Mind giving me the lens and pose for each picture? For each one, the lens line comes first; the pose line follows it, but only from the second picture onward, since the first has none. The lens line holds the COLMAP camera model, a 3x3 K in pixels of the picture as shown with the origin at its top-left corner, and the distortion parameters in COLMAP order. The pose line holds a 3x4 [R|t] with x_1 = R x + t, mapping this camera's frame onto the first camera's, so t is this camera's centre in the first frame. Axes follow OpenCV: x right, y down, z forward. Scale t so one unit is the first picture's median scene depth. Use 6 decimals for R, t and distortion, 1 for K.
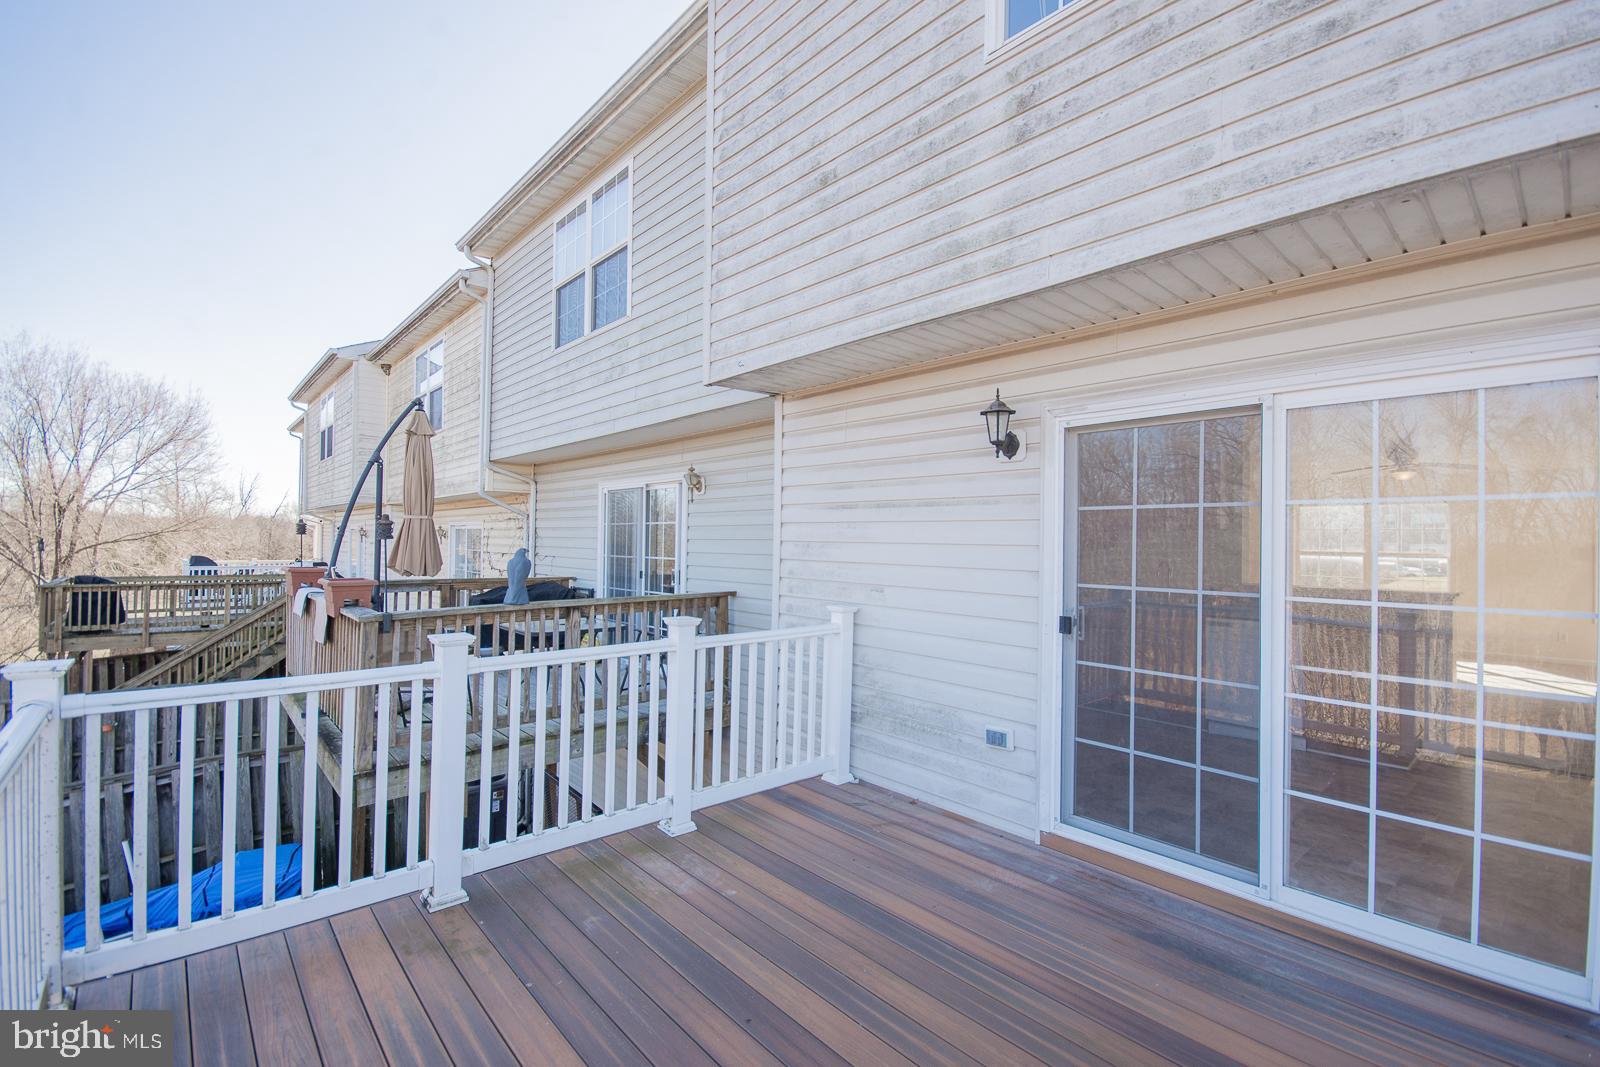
lens RADIAL K [[706.1, 0, 809.8], [0, 706.1, 536.8], [0, 0, 1]] dist [0.001836, 0.000576]
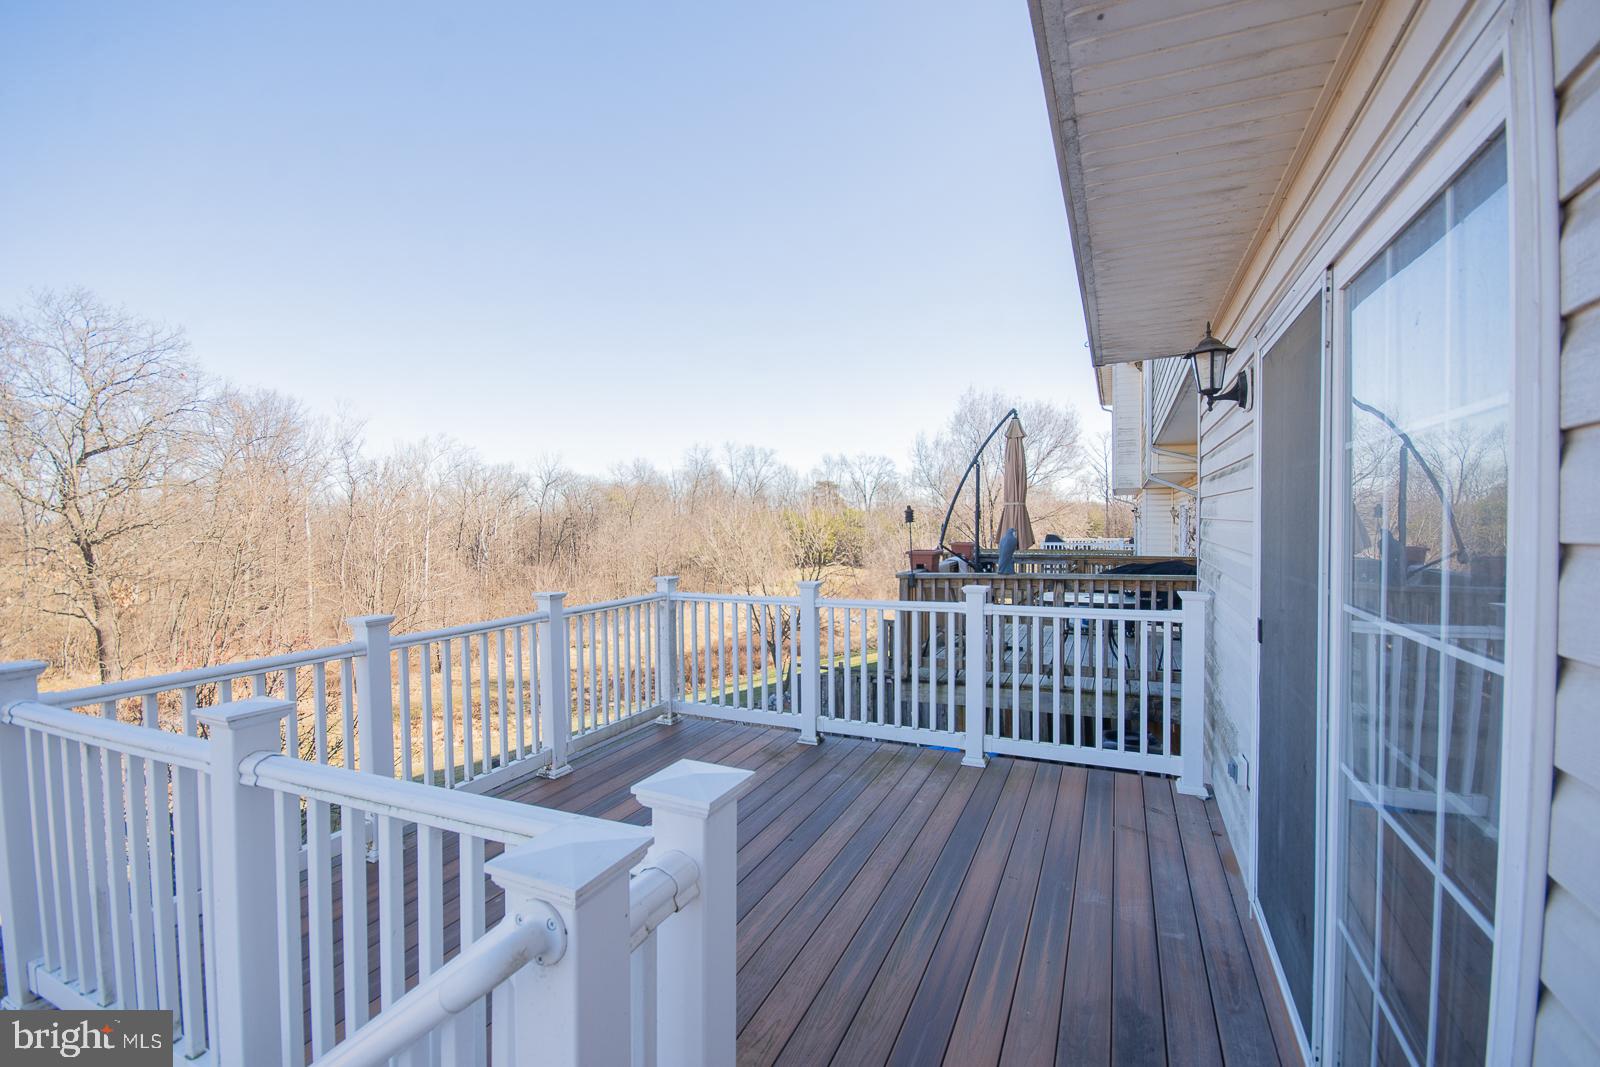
lens RADIAL K [[706.1, 0, 809.8], [0, 706.1, 536.8], [0, 0, 1]] dist [0.001836, 0.000576]
pose [[0.412821, 0.008636, -0.910771, 0.779861], [0.016595, 0.999718, 0.017001, 0.007575], [0.910661, -0.022133, 0.412561, 0.260317]]
